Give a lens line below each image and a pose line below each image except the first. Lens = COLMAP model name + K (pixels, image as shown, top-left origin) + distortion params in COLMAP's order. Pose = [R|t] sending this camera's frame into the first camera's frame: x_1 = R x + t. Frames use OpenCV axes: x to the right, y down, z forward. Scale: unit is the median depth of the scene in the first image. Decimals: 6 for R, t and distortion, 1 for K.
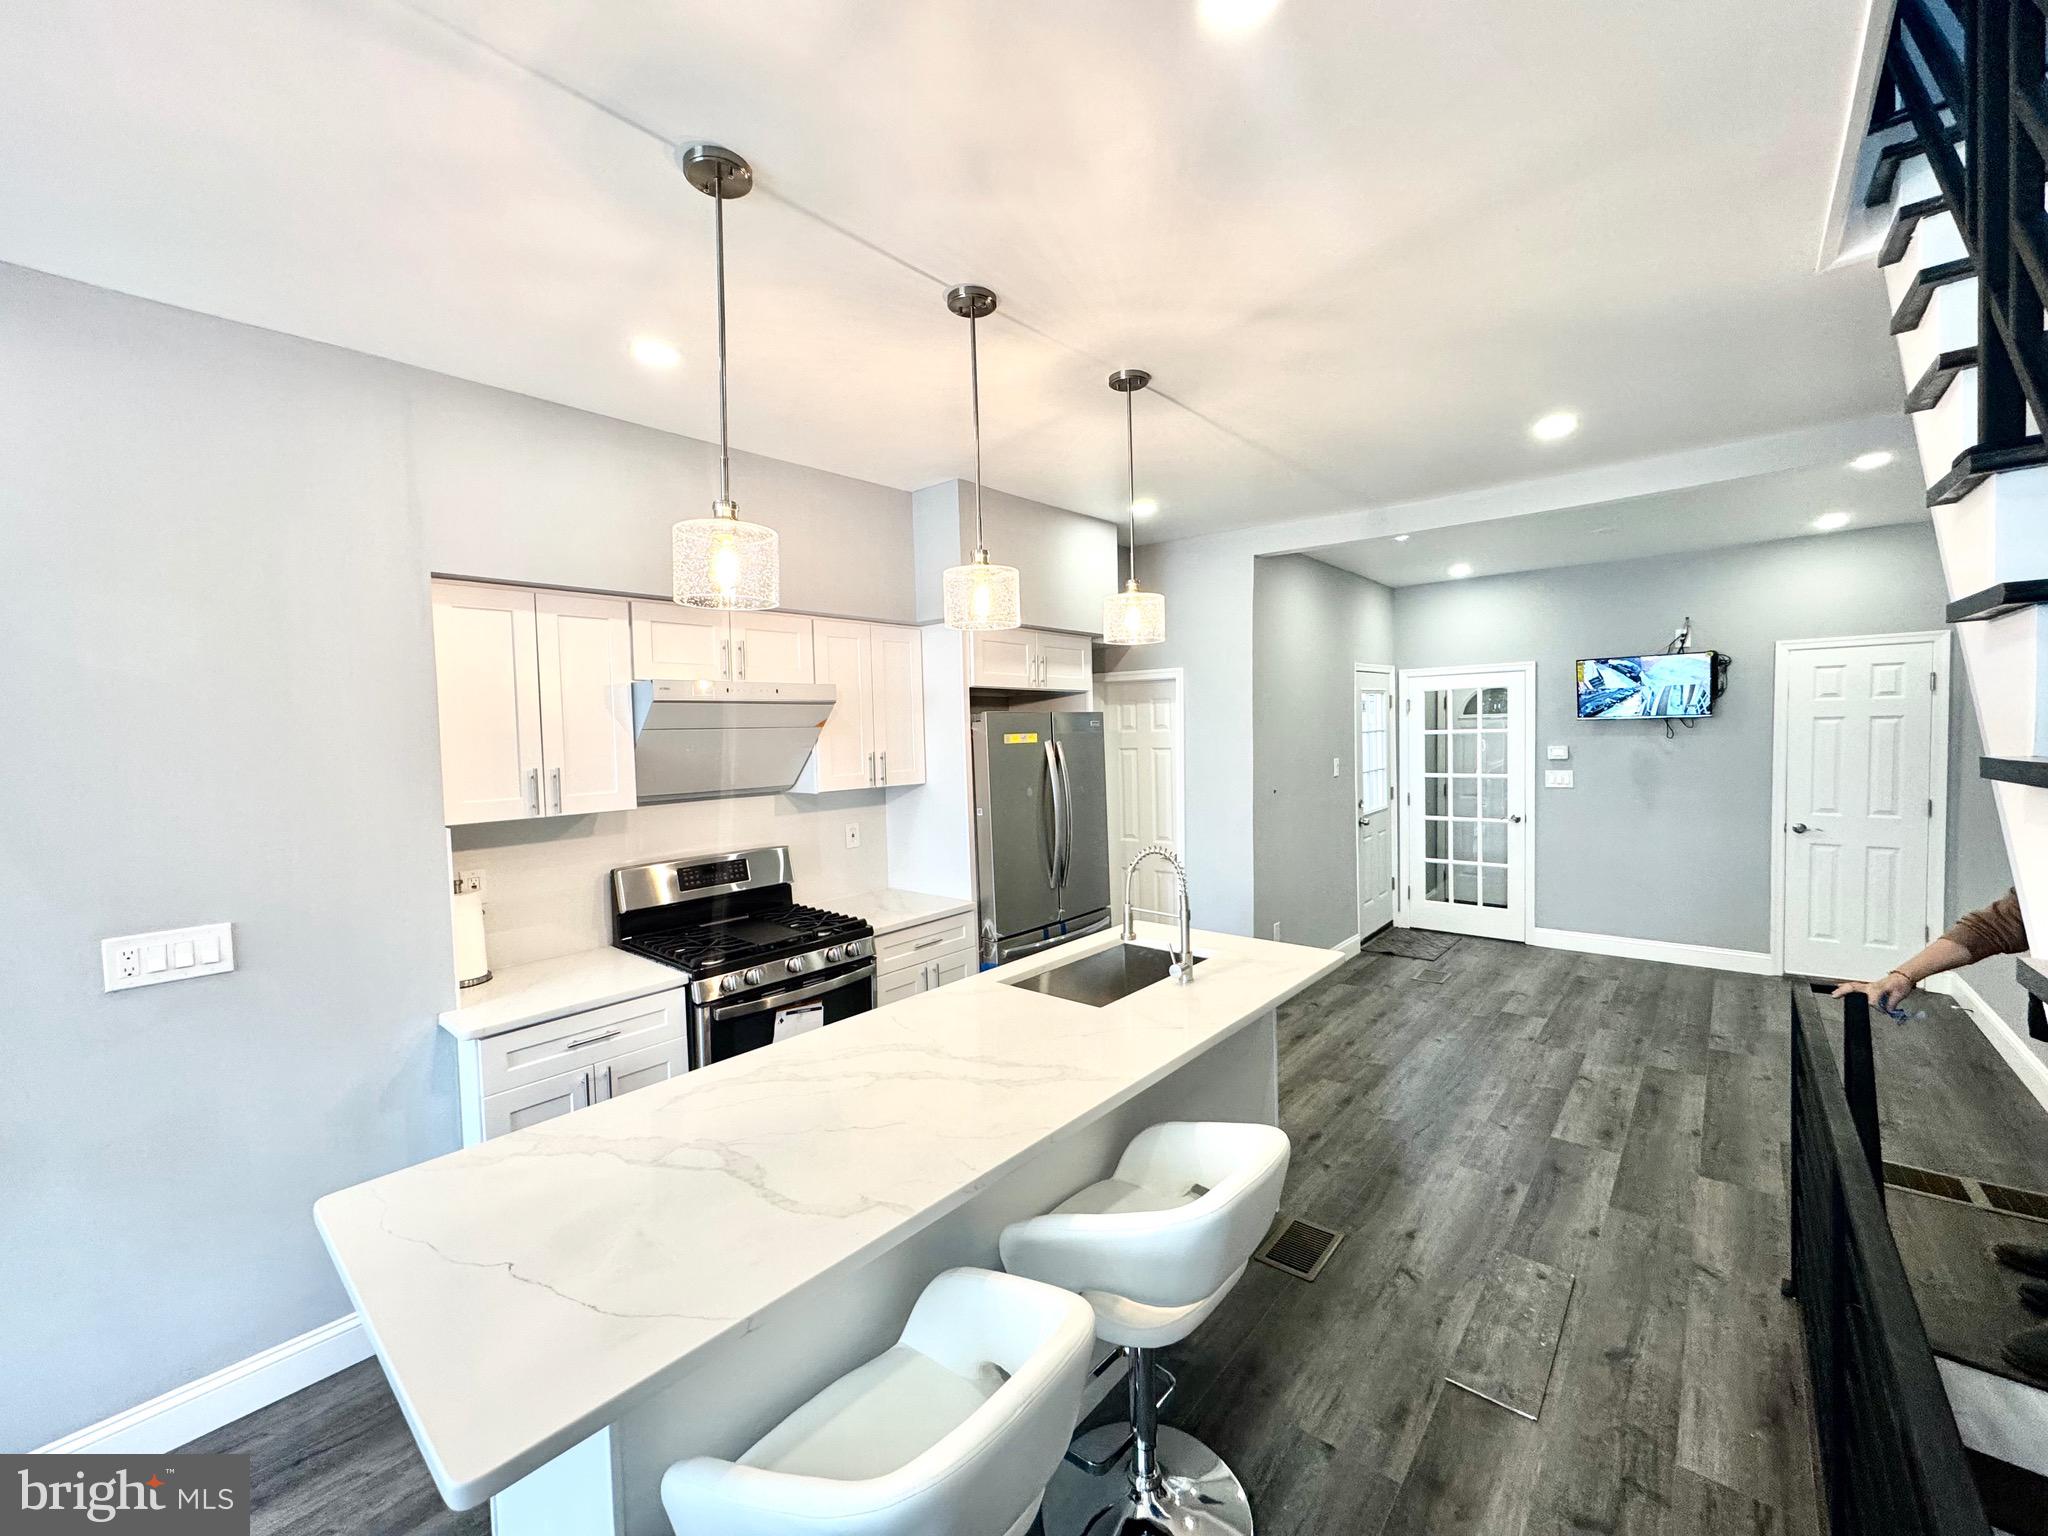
lens RADIAL K [[817.5, 0, 1022.6], [0, 817.5, 766.0], [0, 0, 1]] dist [-0.002804, 0.000523]
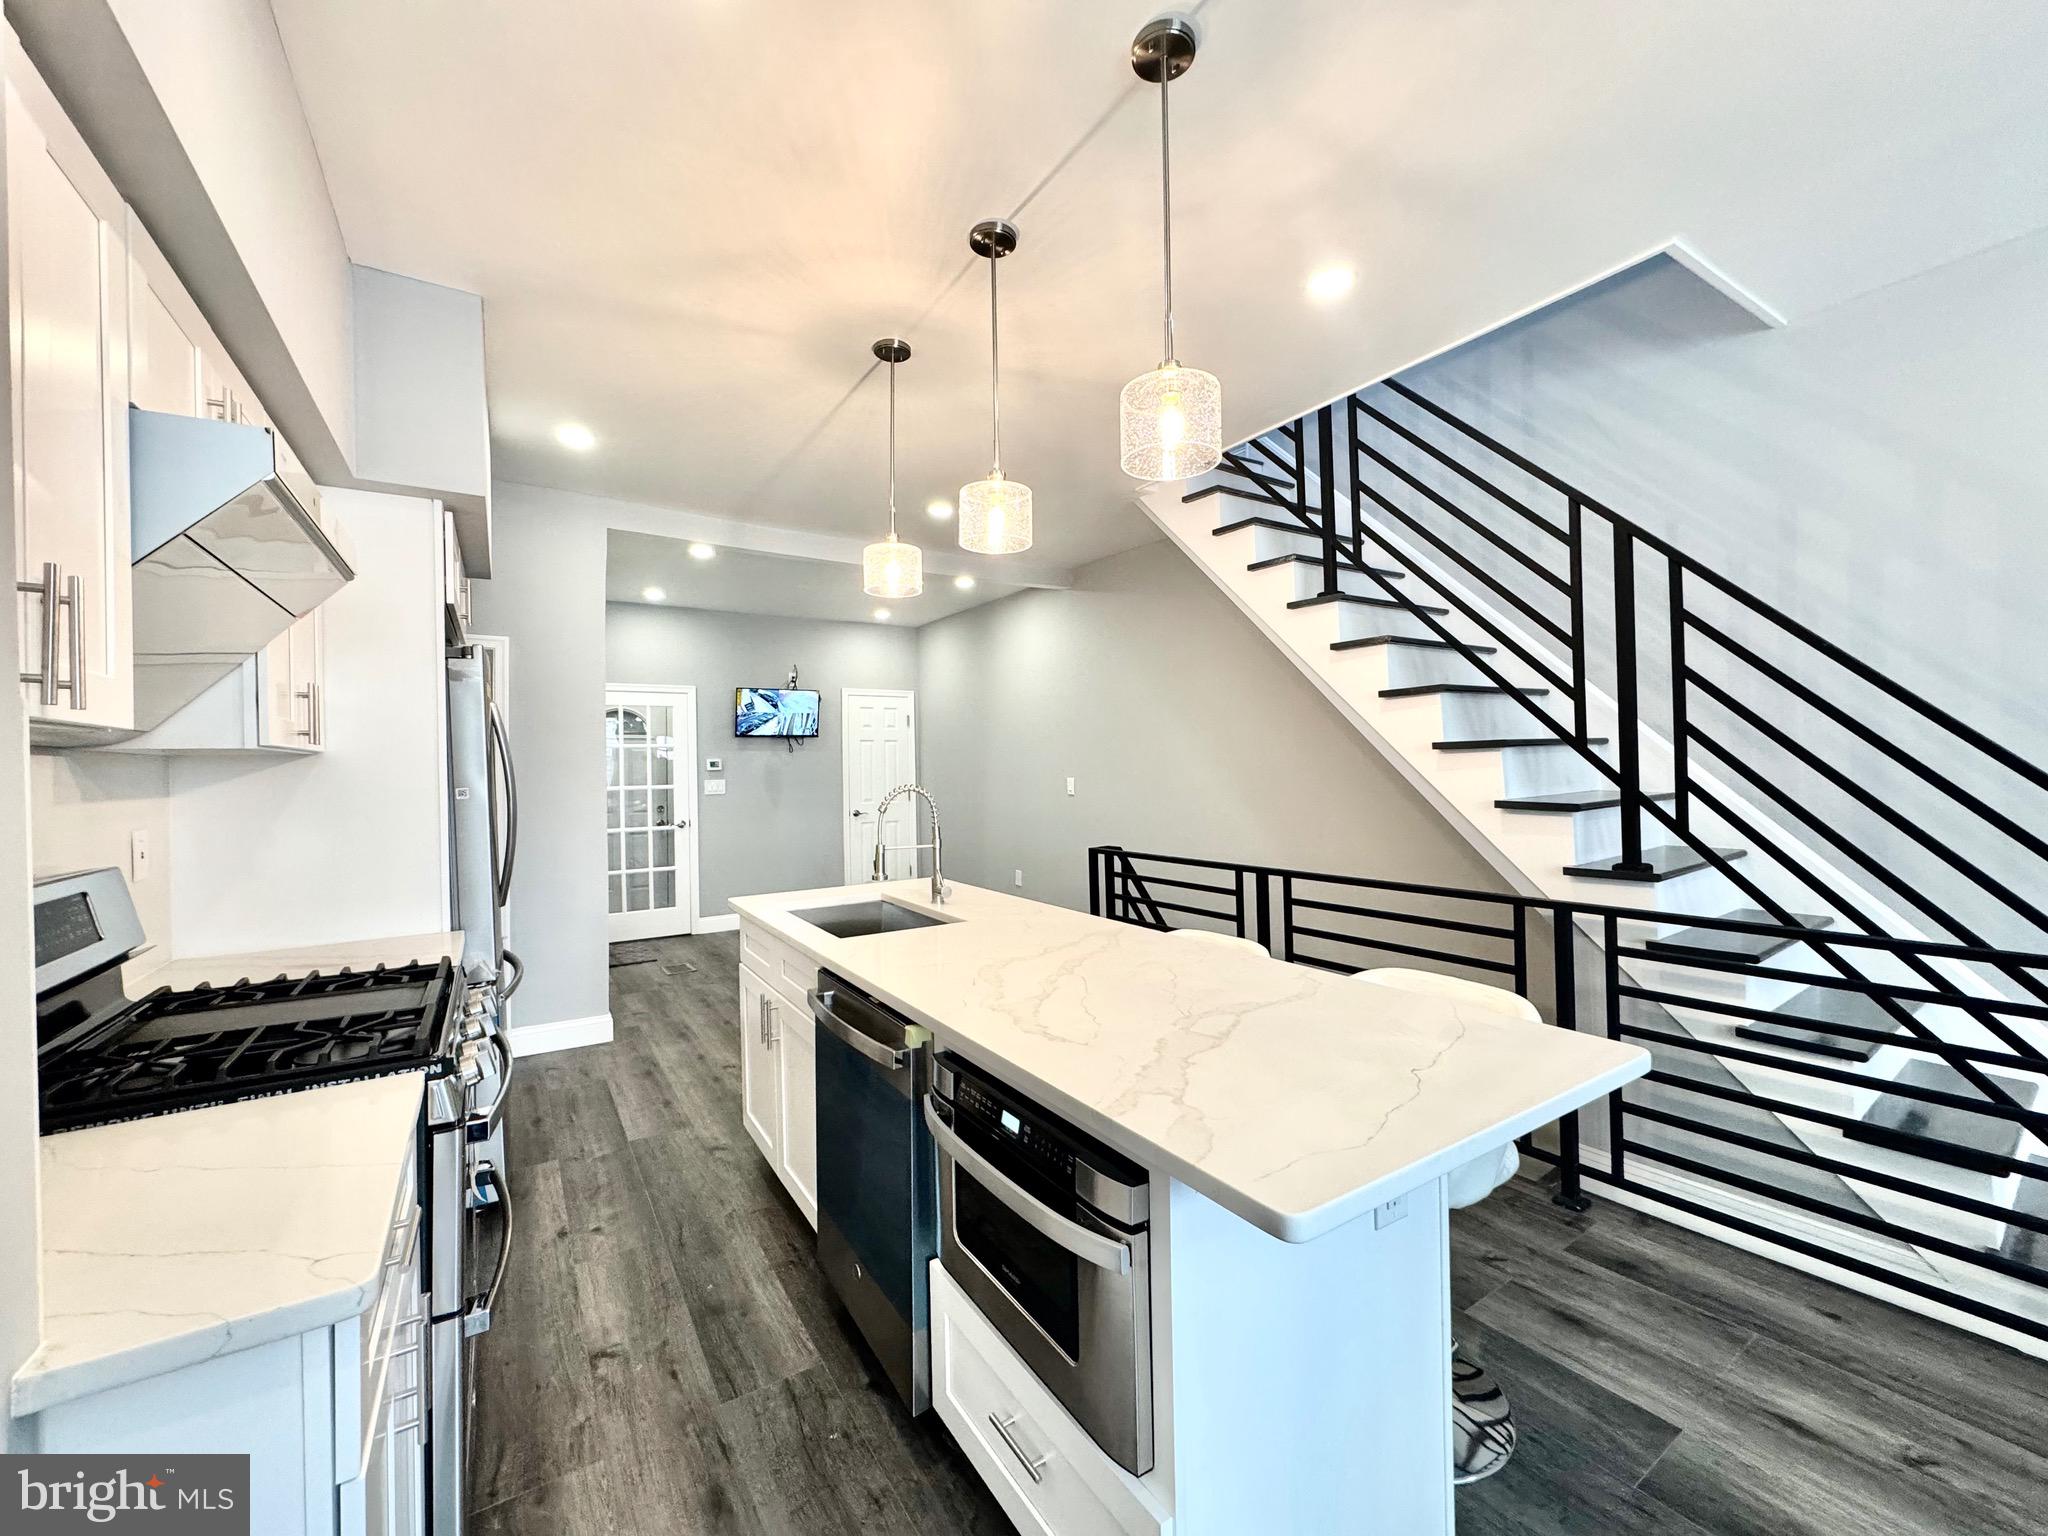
lens RADIAL K [[823.3, 0, 1024.0], [0, 823.3, 768.0], [0, 0, 1]] dist [-0.000529, 0.000336]
pose [[0.278012, 0.017908, 0.960411, -0.406192], [0.053441, 0.997989, -0.034079, 0.058855], [-0.959090, 0.060799, 0.276496, 0.267545]]
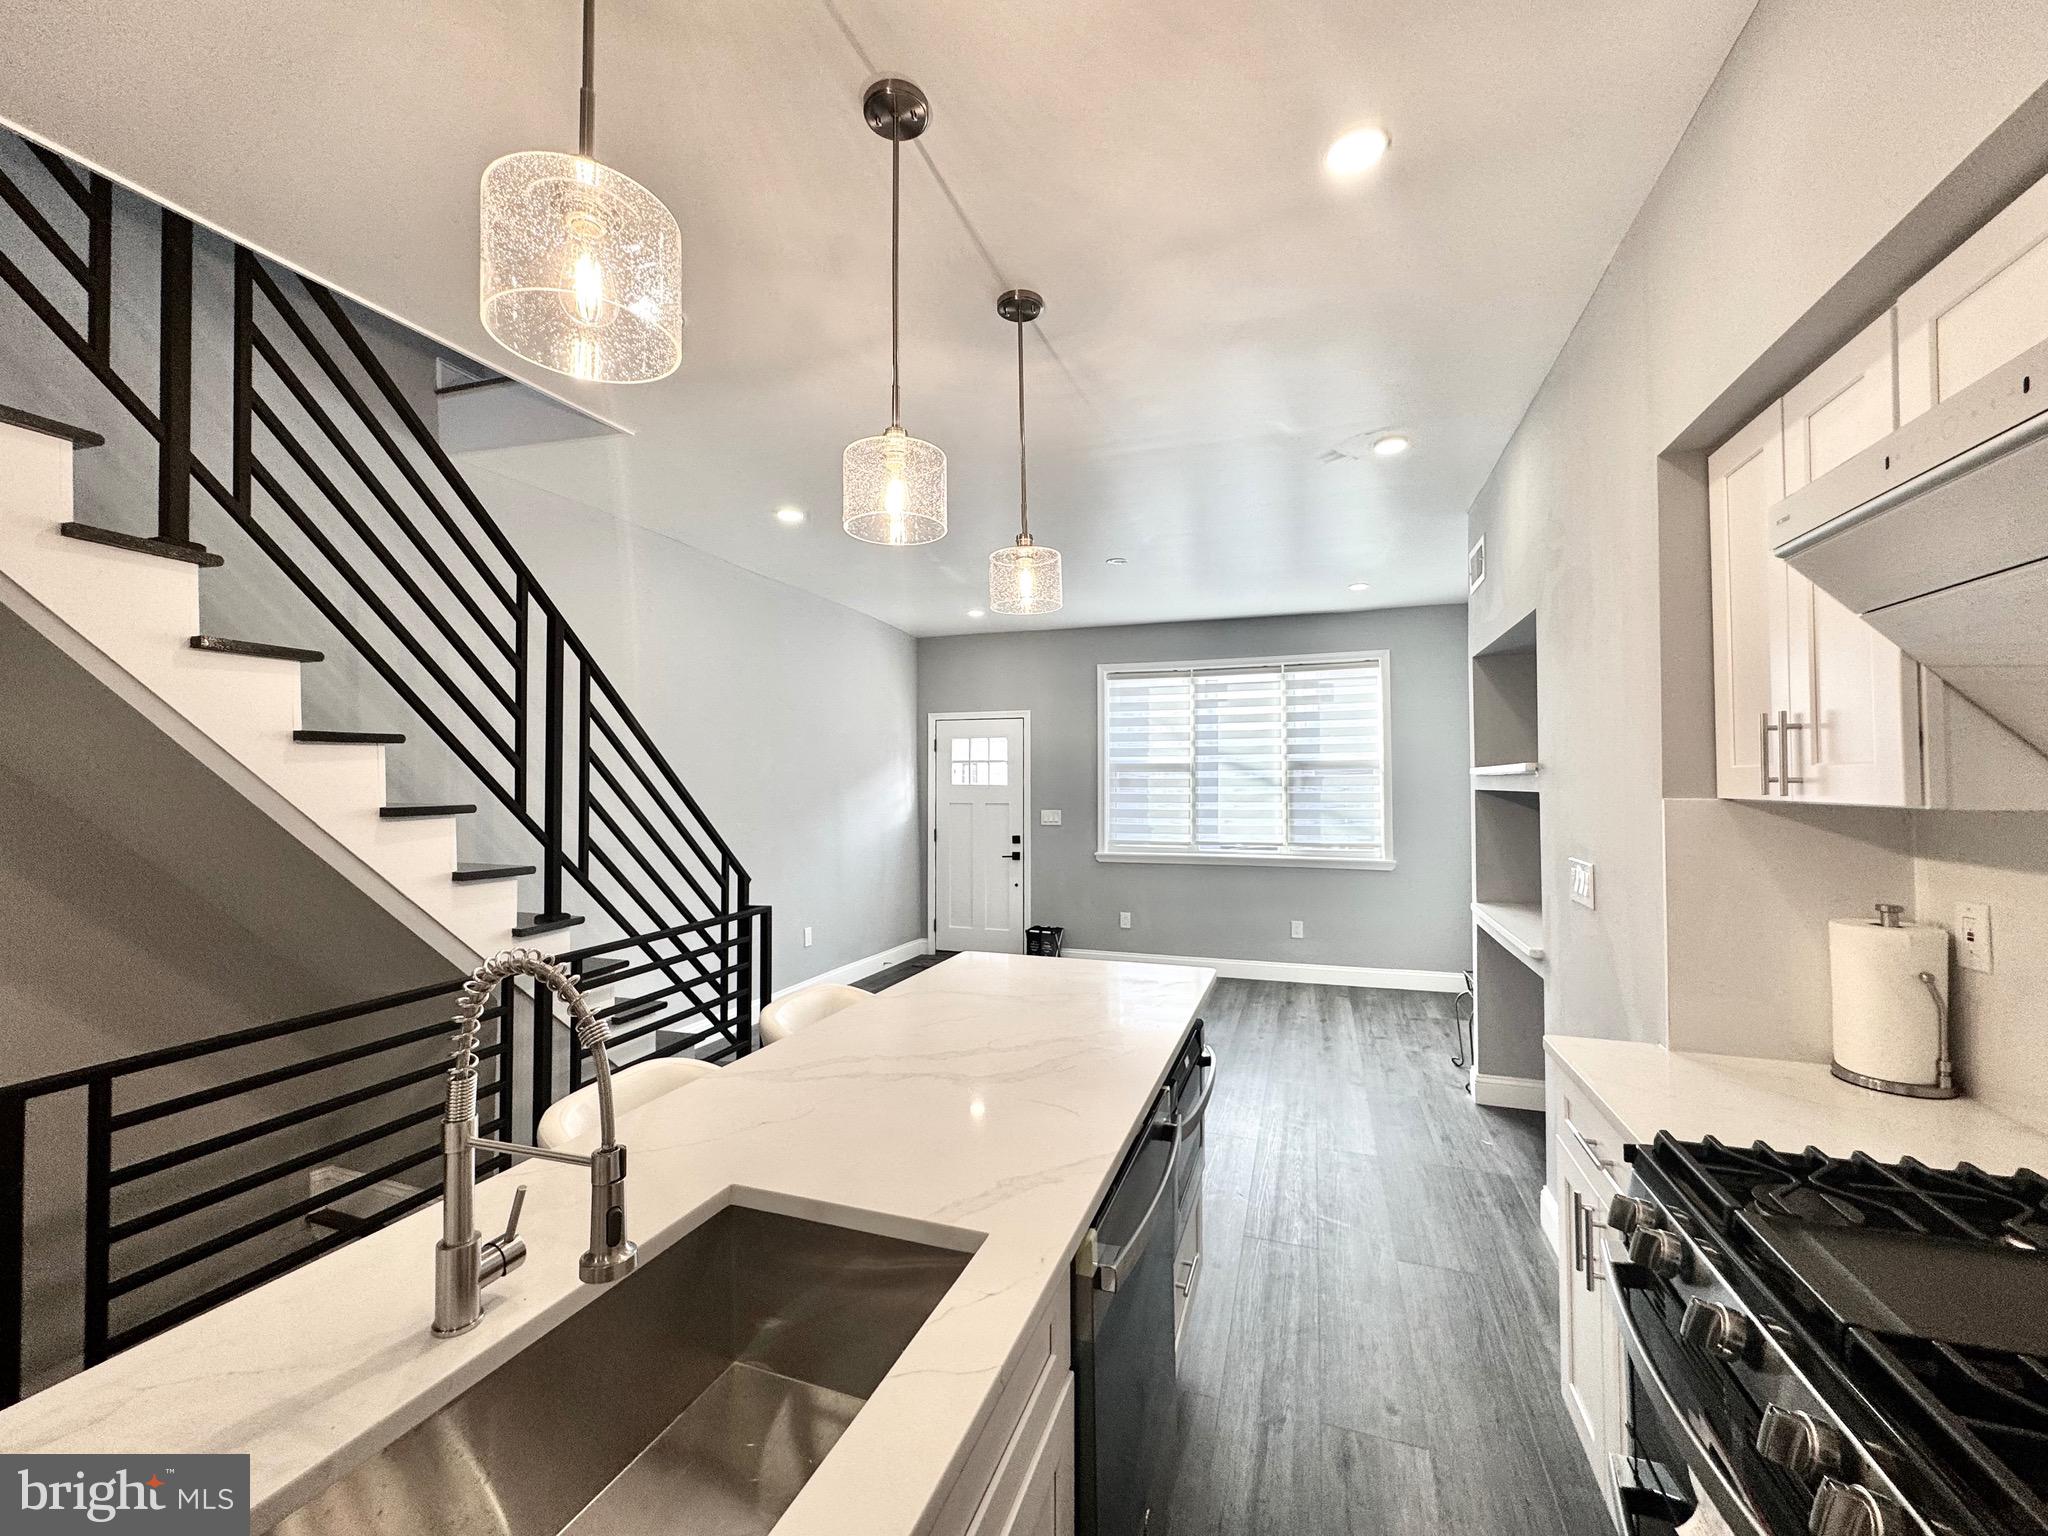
lens RADIAL K [[817.5, 0, 1022.6], [0, 817.5, 766.0], [0, 0, 1]] dist [-0.002804, 0.000523]
pose [[-0.931864, 0.022692, -0.362096, 0.045496], [0.013391, 0.999513, 0.028176, 0.007803], [0.362559, 0.021407, -0.931715, 0.668492]]
